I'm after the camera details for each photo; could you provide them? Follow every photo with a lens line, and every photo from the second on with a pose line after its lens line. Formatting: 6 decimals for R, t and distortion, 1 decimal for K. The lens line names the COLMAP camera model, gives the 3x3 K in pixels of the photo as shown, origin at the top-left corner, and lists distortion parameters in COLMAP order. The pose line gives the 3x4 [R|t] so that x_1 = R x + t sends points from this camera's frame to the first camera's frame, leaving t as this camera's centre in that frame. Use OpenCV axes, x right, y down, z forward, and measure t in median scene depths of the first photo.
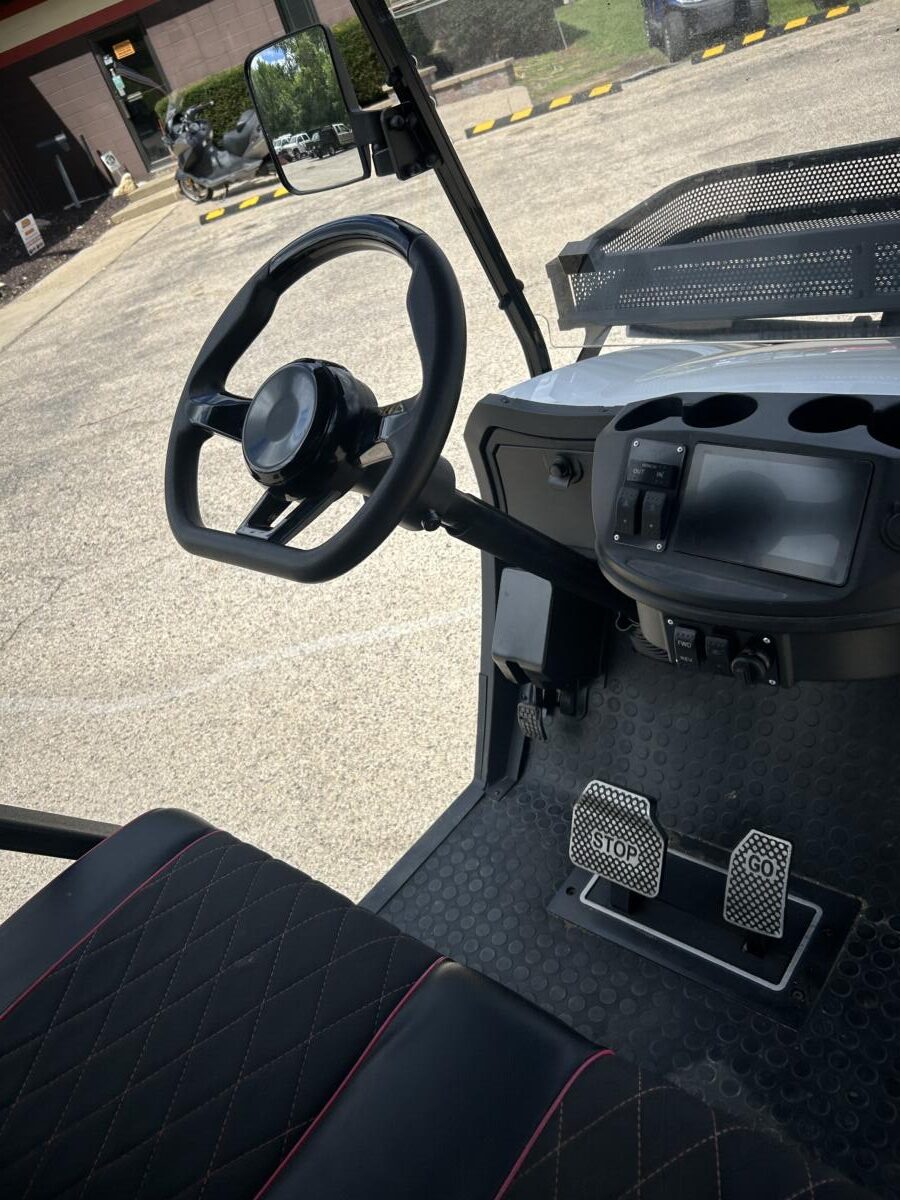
lens RADIAL K [[904.4, 0, 444.0], [0, 904.4, 600.9], [0, 0, 1]] dist [0.055235, -0.063846]
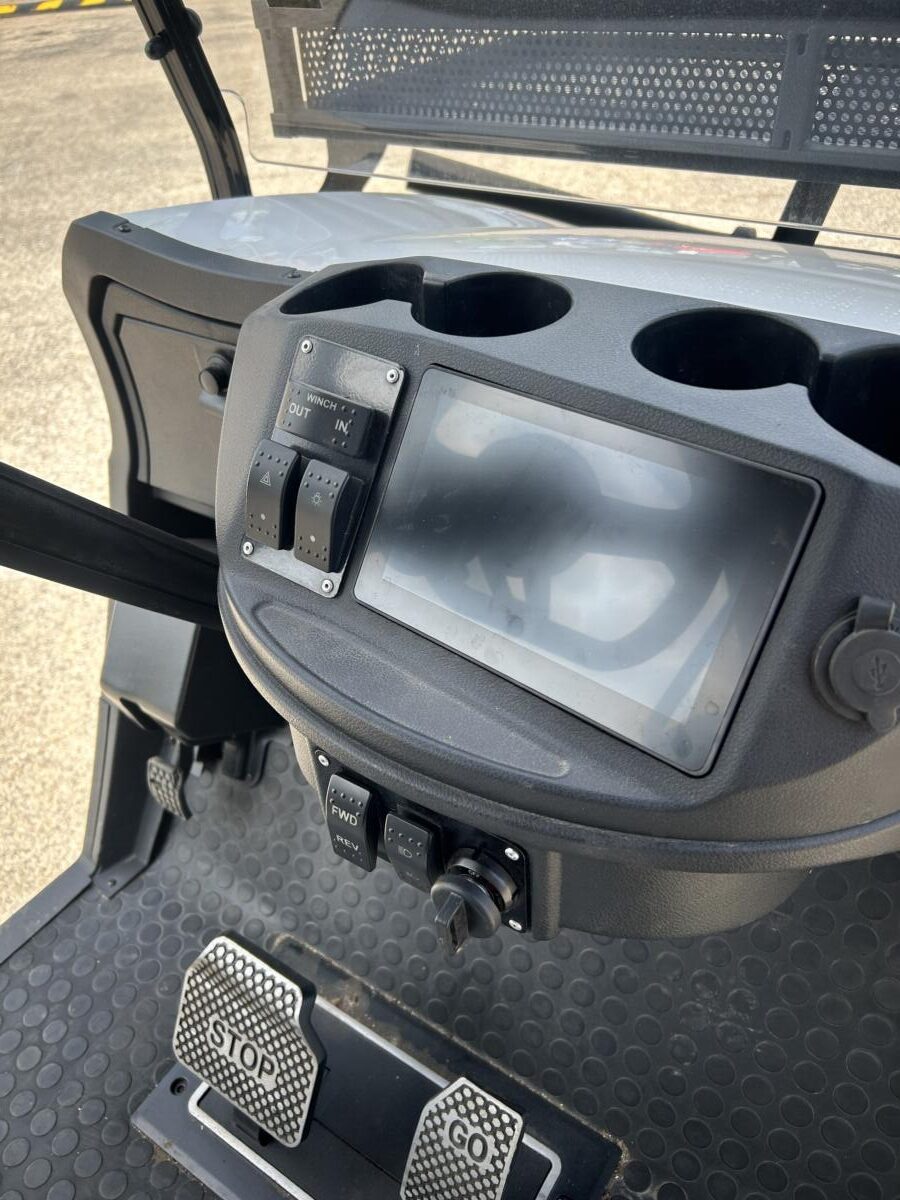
lens RADIAL K [[904.4, 0, 444.0], [0, 904.4, 600.9], [0, 0, 1]] dist [0.055235, -0.063846]
pose [[0.972307, 0.112313, 0.204951, 0.160191], [-0.130123, 0.988615, 0.075555, -0.073810], [-0.194132, -0.100131, 0.975852, 0.431554]]
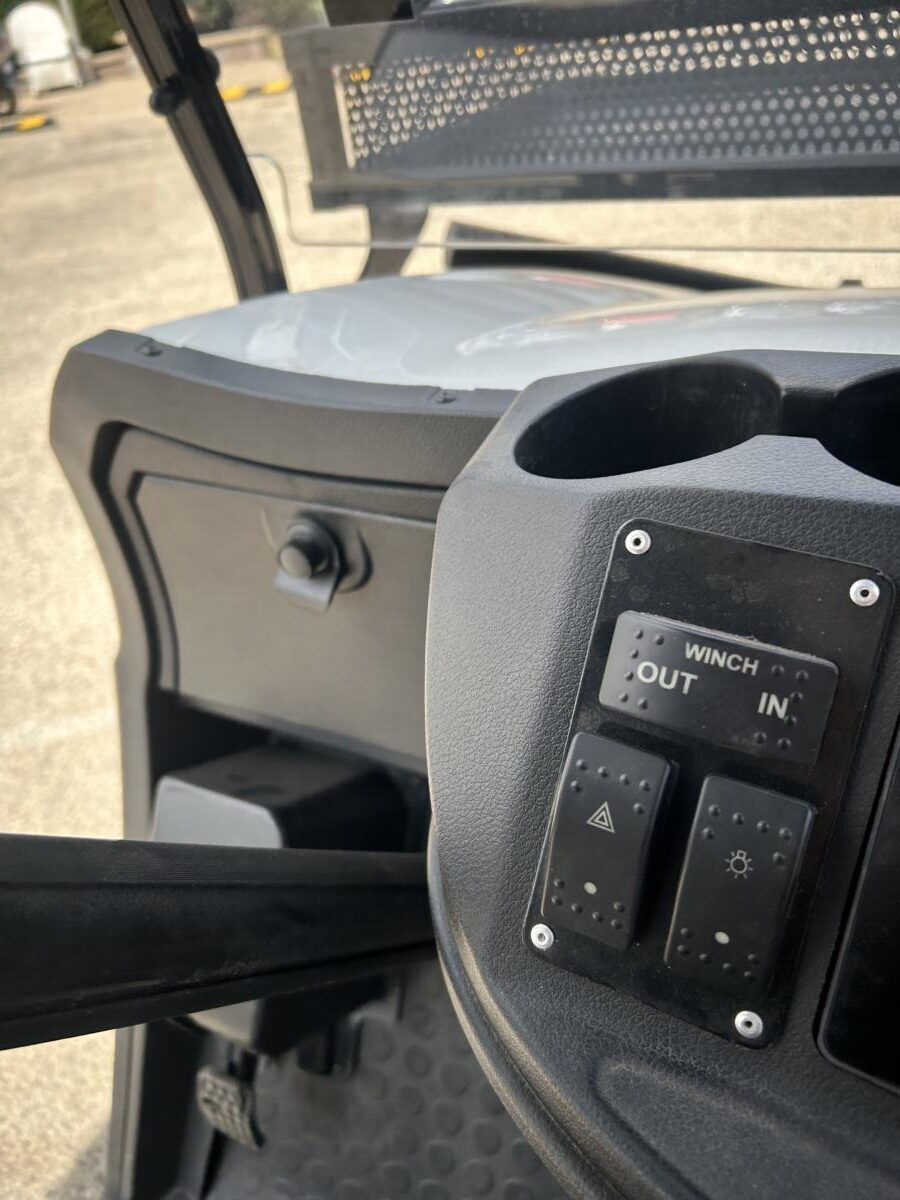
lens RADIAL K [[905.3, 0, 442.7], [0, 905.3, 584.2], [0, 0, 1]] dist [0.045036, -0.064037]
pose [[0.962819, 0.023456, 0.269126, 0.082700], [-0.016863, 0.999499, -0.026784, -0.124609], [-0.269619, 0.021250, 0.962733, 0.635611]]
